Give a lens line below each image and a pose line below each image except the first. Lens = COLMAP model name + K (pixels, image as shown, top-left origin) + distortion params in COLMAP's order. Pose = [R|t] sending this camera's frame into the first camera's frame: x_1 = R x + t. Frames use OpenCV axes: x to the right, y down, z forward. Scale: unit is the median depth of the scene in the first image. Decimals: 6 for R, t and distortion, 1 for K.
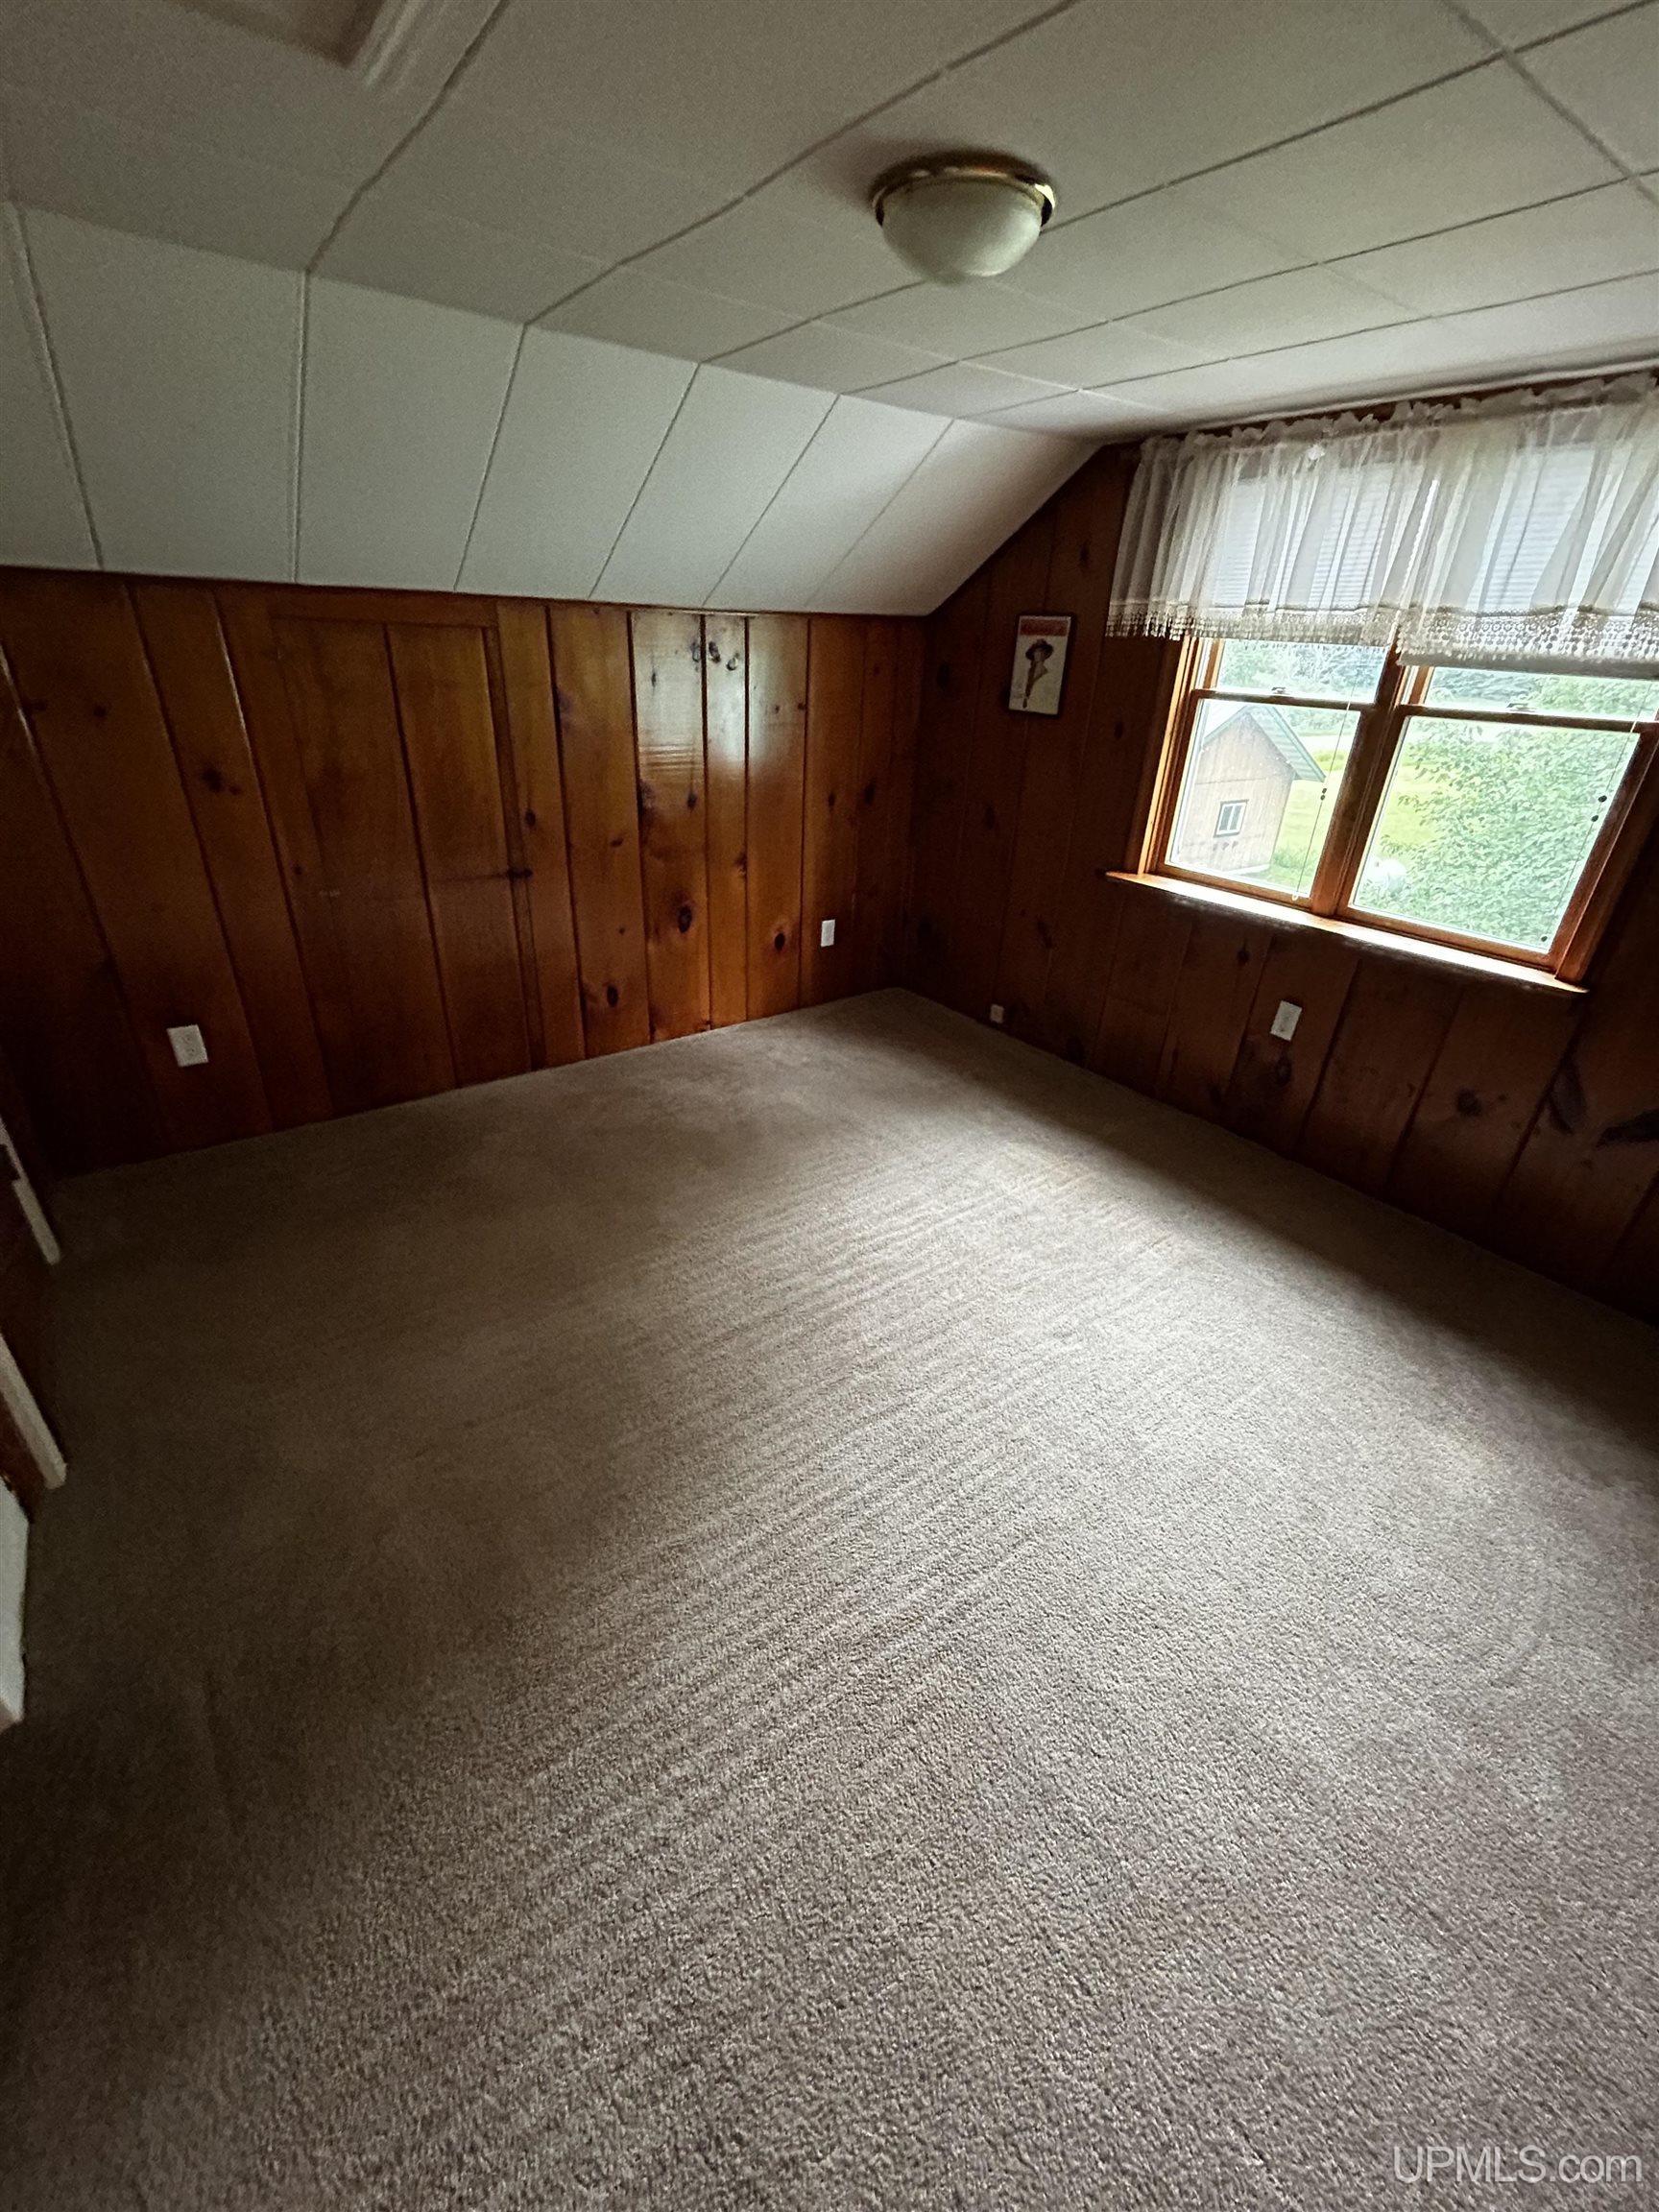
lens RADIAL K [[905.5, 0, 829.5], [0, 905.5, 1106.0], [0, 0, 1]] dist [0.002433, -0.000490]
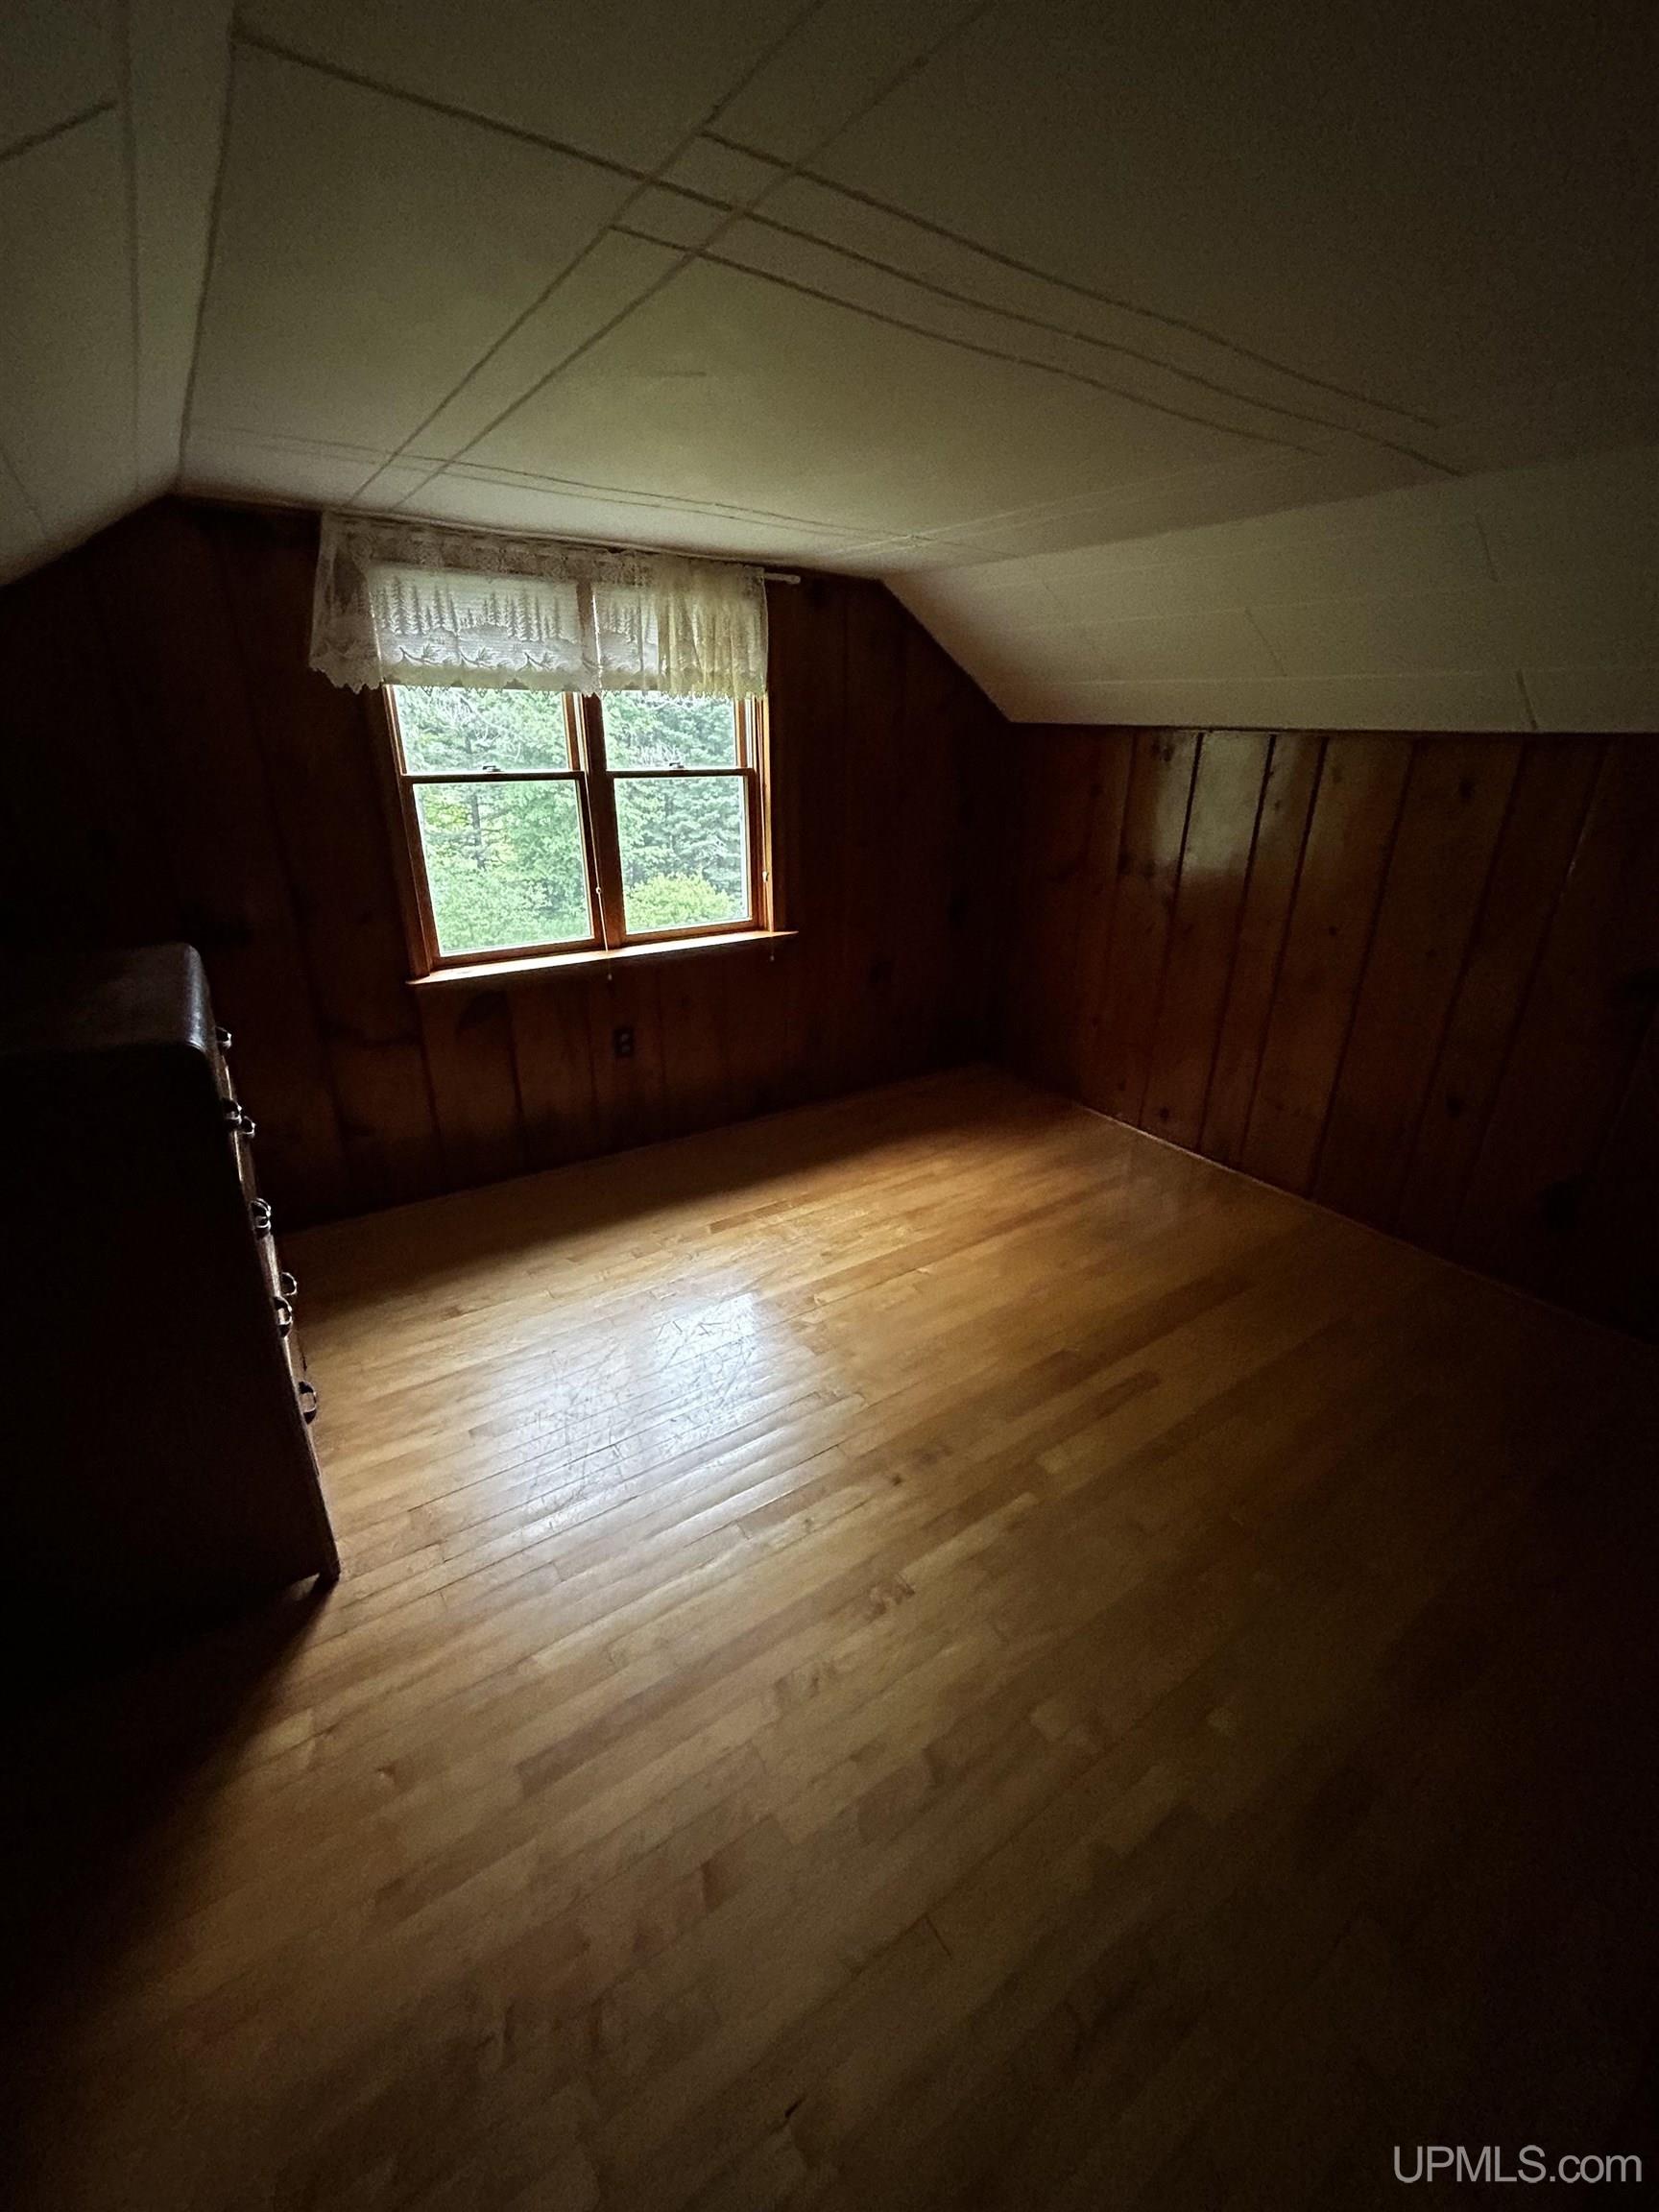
lens RADIAL K [[905.5, 0, 829.5], [0, 905.5, 1106.0], [0, 0, 1]] dist [0.002433, -0.000490]
pose [[0.038288, -0.416162, 0.908484, -0.596458], [0.458789, 0.814985, 0.353995, -0.325337], [-0.887720, 0.403248, 0.222135, 0.562078]]
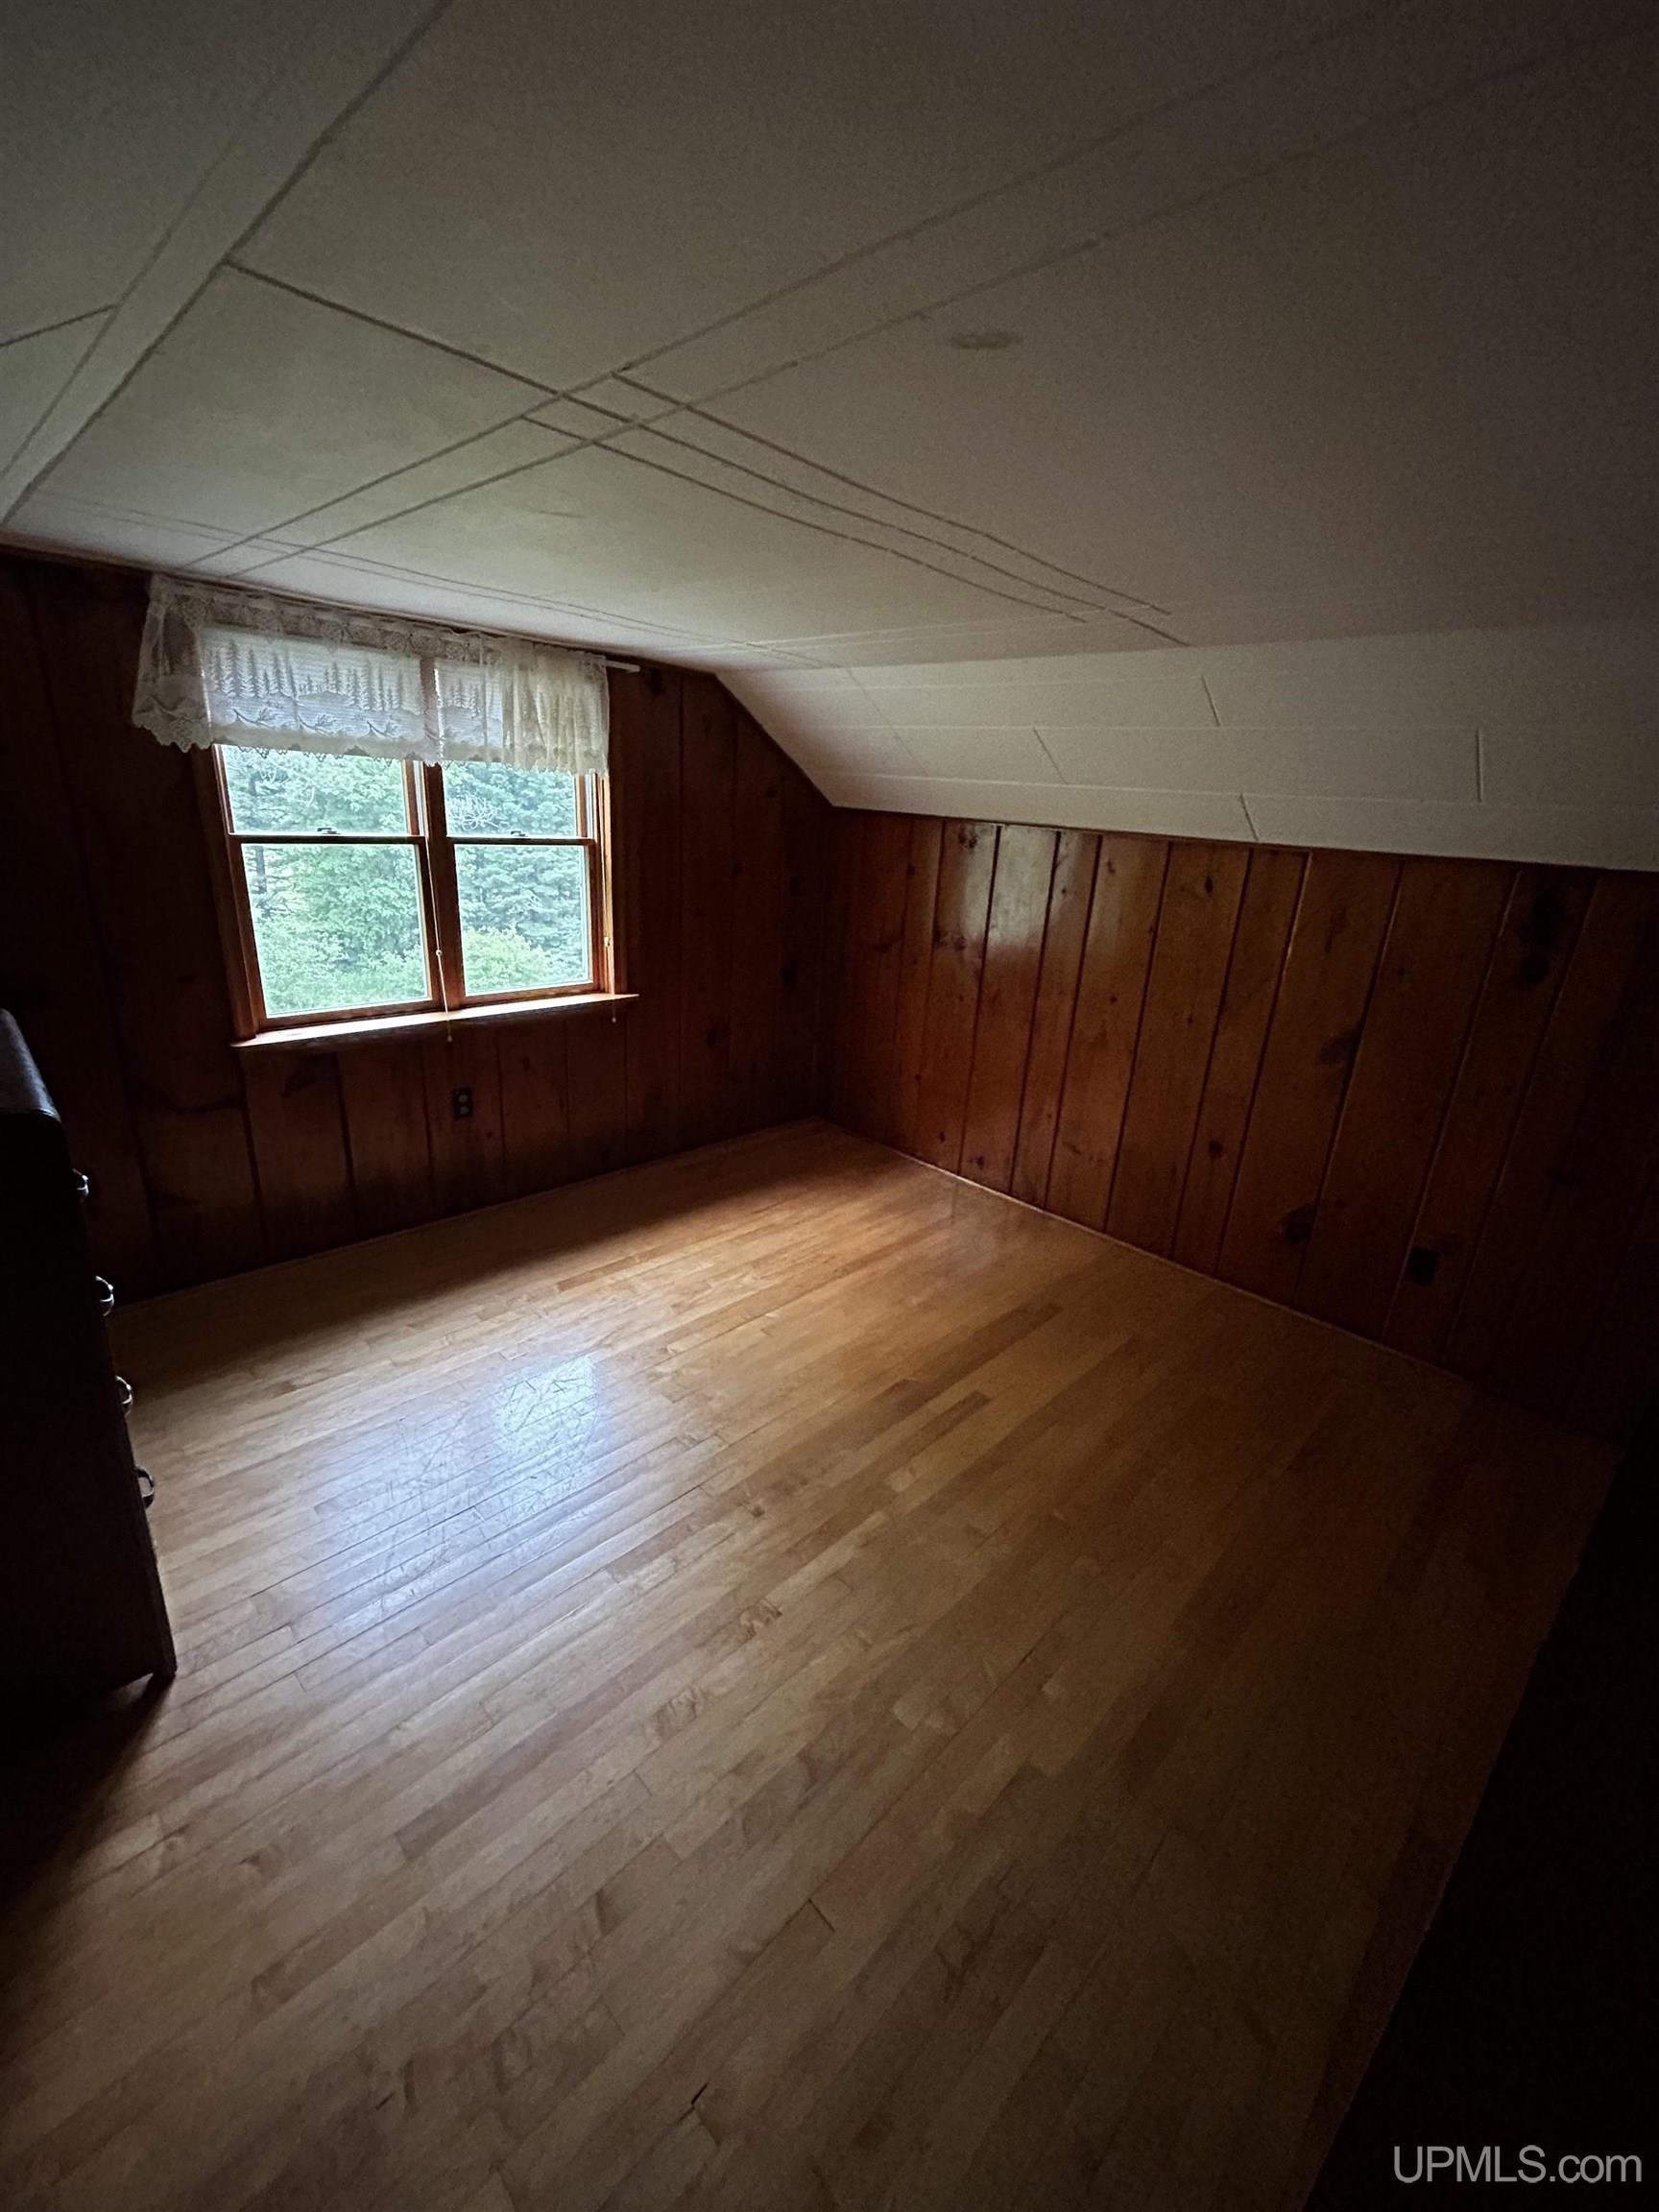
lens RADIAL K [[905.5, 0, 829.5], [0, 905.5, 1106.0], [0, 0, 1]] dist [0.002433, -0.000490]
pose [[-0.150278, -0.358479, 0.921363, -0.655676], [0.402541, 0.829011, 0.388204, -0.361024], [-0.902982, 0.429225, 0.019721, 0.578357]]
